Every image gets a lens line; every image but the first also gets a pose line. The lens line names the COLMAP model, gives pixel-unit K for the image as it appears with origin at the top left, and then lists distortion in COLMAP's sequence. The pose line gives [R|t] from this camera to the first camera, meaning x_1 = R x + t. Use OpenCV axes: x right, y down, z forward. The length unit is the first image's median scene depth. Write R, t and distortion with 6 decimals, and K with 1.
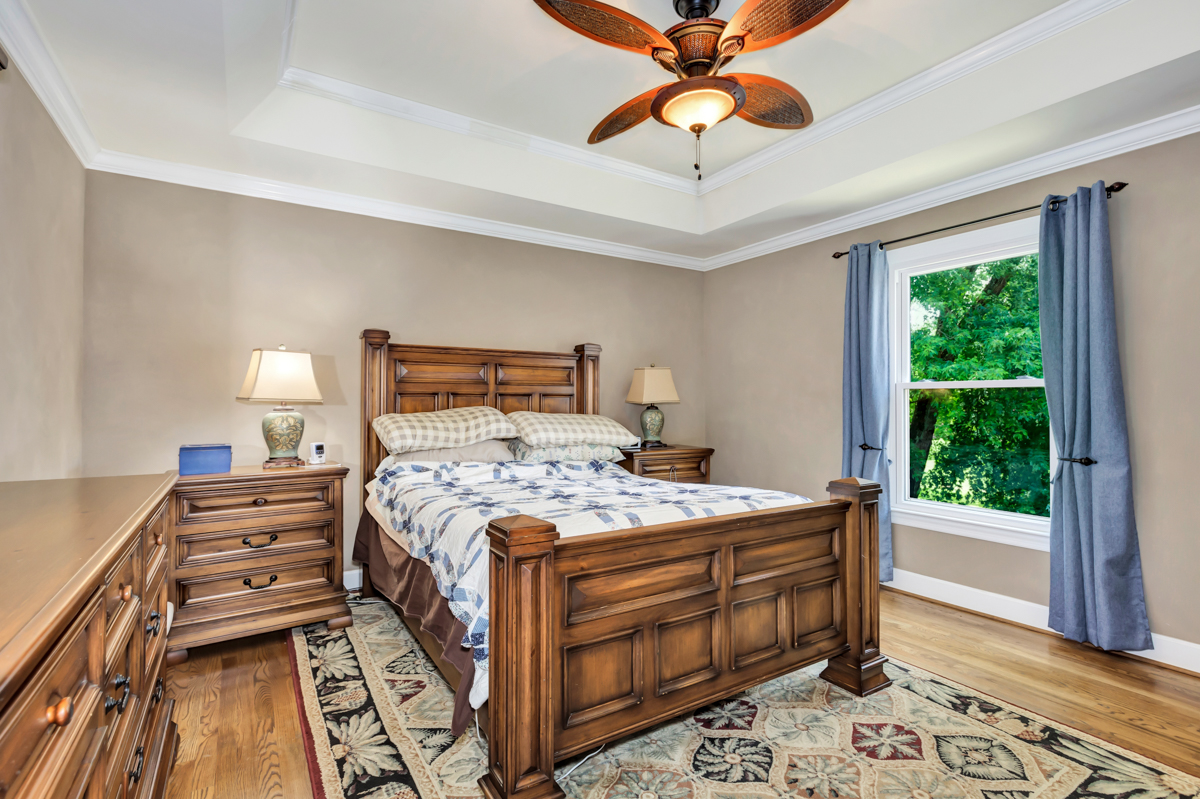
lens RADIAL K [[561.1, 0, 600.0], [0, 561.1, 399.5], [0, 0, 1]] dist [-0.002167, -0.000025]
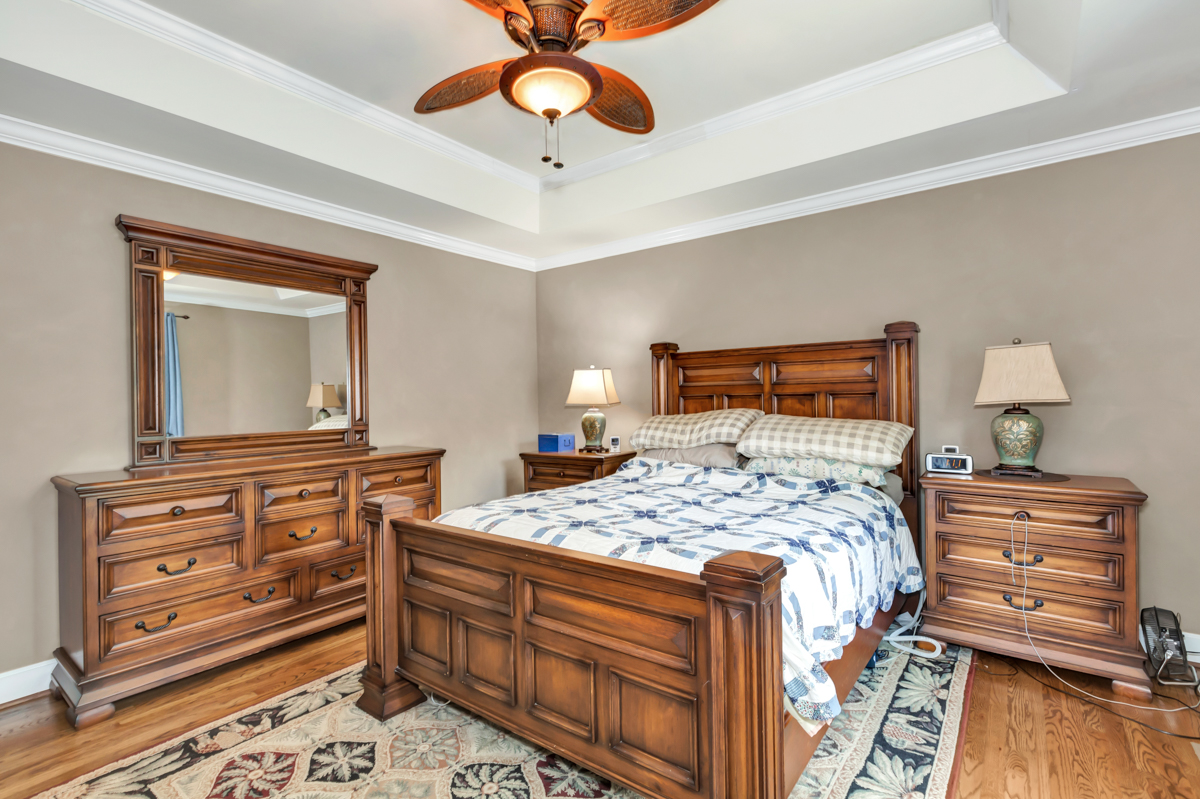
lens RADIAL K [[561.1, 0, 600.0], [0, 561.1, 399.5], [0, 0, 1]] dist [-0.002167, -0.000025]
pose [[0.342093, -0.003681, -0.939659, 0.662757], [0.025553, 0.999659, 0.005387, -0.016547], [0.939319, -0.025854, 0.342070, 0.472958]]
